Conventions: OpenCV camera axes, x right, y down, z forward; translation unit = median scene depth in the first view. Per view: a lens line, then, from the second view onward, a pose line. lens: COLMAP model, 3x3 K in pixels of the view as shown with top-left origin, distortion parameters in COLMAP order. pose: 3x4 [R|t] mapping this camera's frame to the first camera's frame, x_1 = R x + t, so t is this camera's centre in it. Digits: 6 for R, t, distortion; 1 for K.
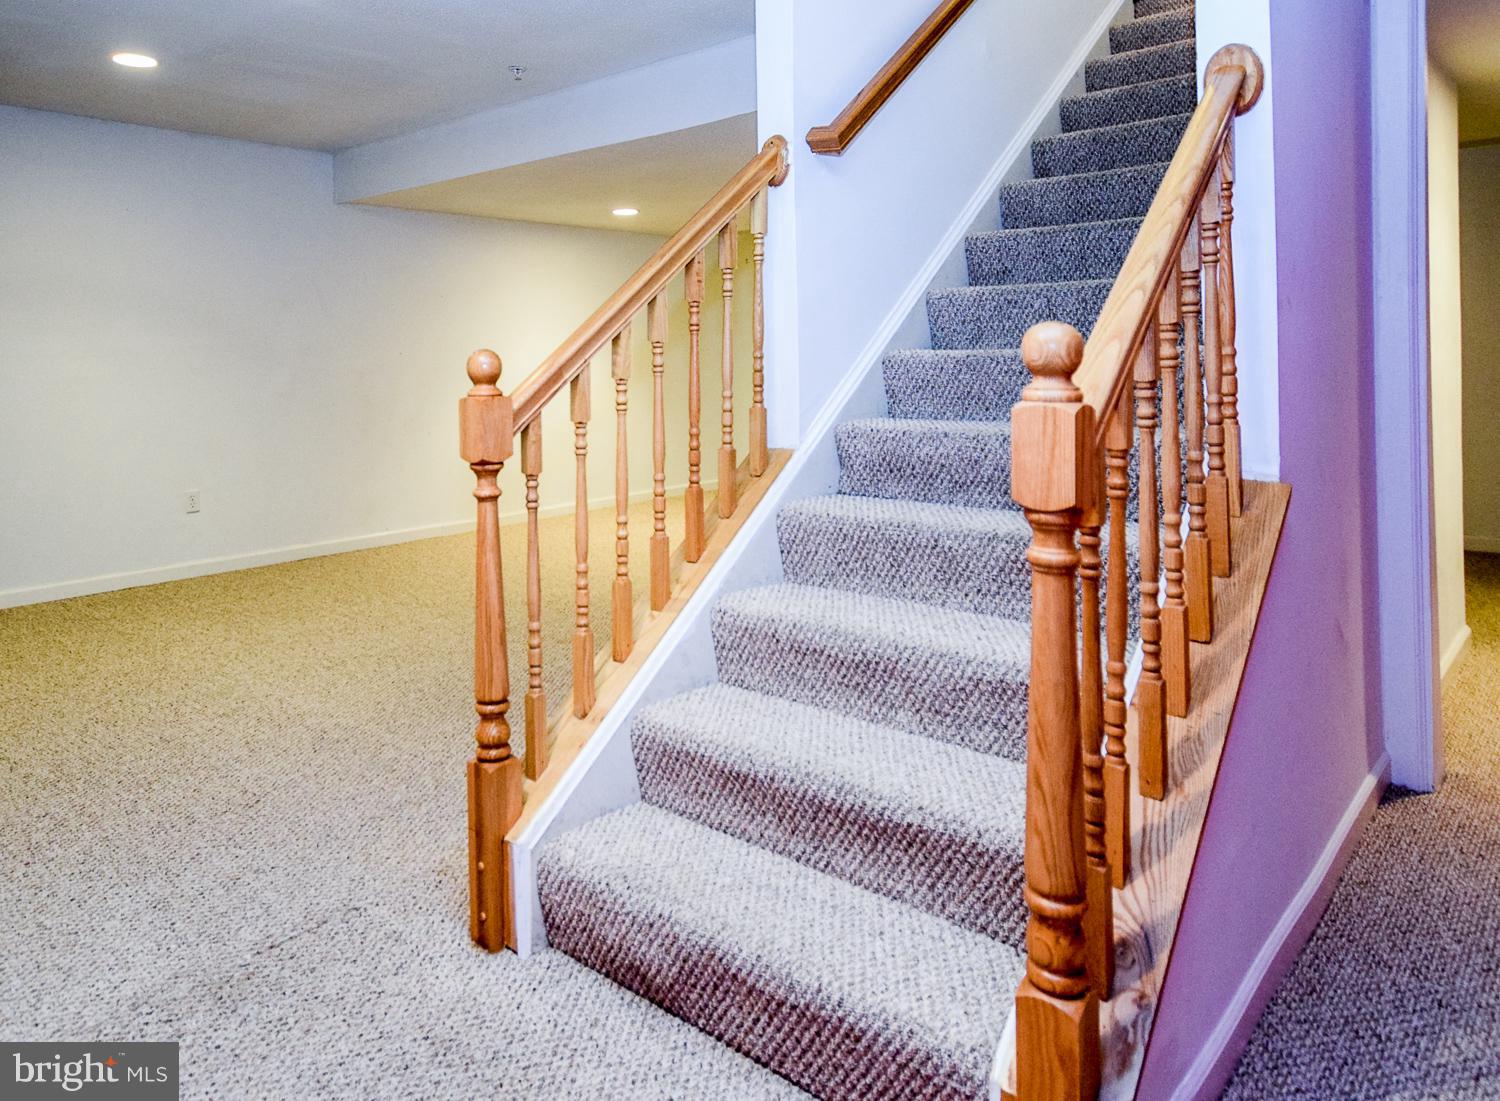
lens RADIAL K [[1009.6, 0, 749.7], [0, 1009.6, 519.7], [0, 0, 1]] dist [-0.000517, -0.001004]
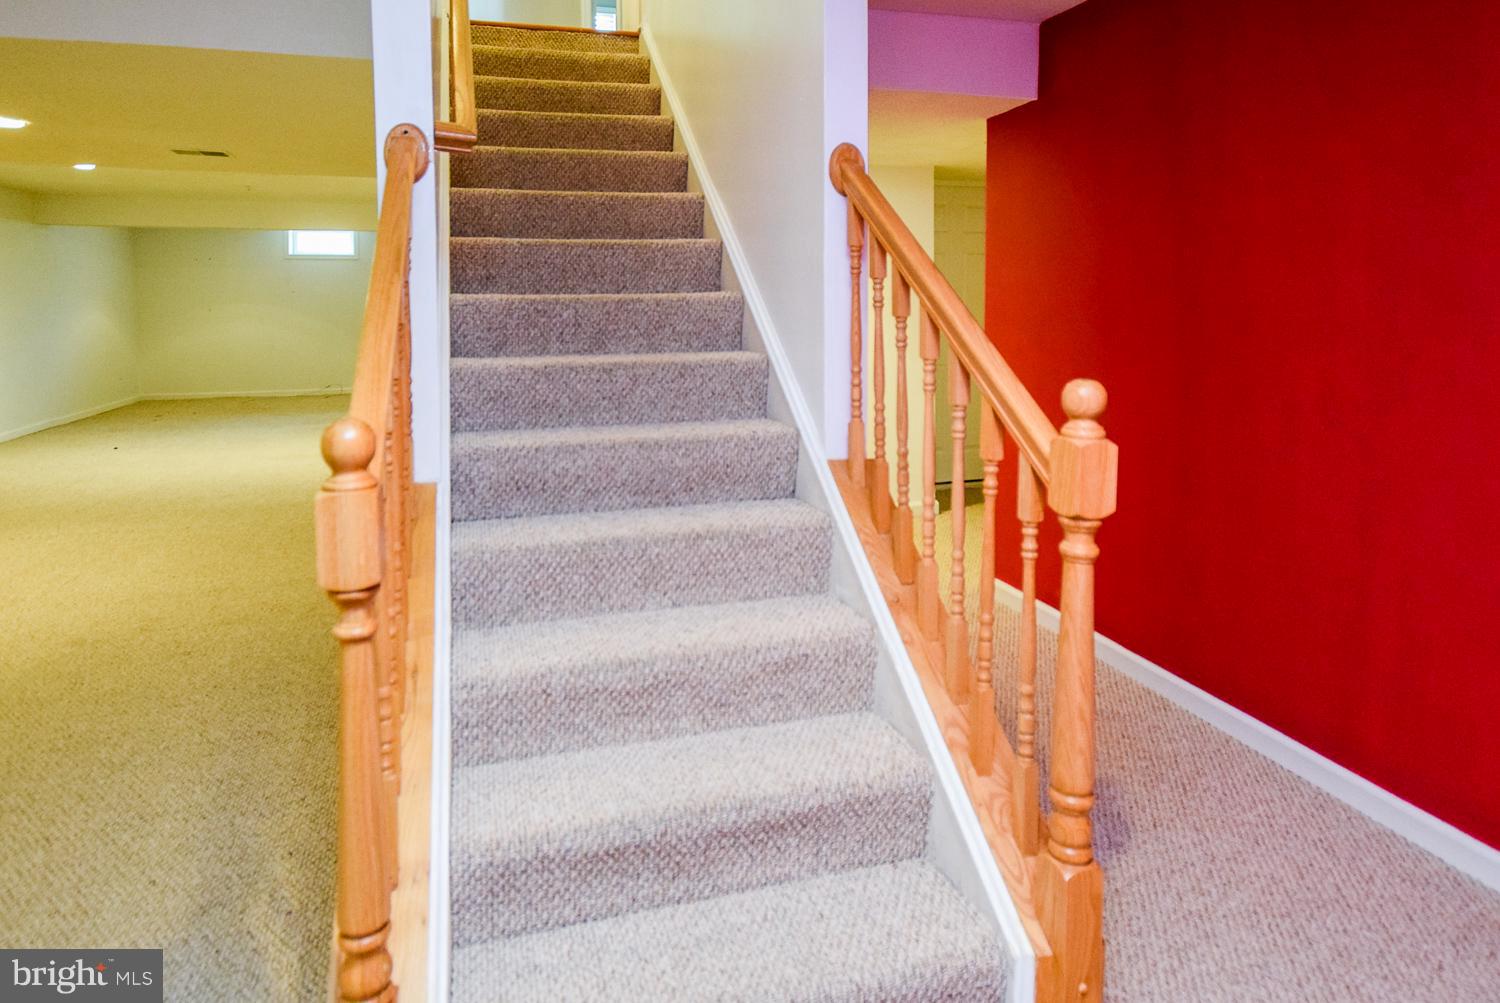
lens RADIAL K [[884.6, 0, 751.1], [0, 884.6, 466.1], [0, 0, 1]] dist [0.005598, 0.002558]
pose [[0.553306, -0.136744, 0.821677, -0.471194], [0.128007, 0.988675, 0.078337, -0.117382], [-0.823084, 0.061836, 0.564544, 0.358808]]
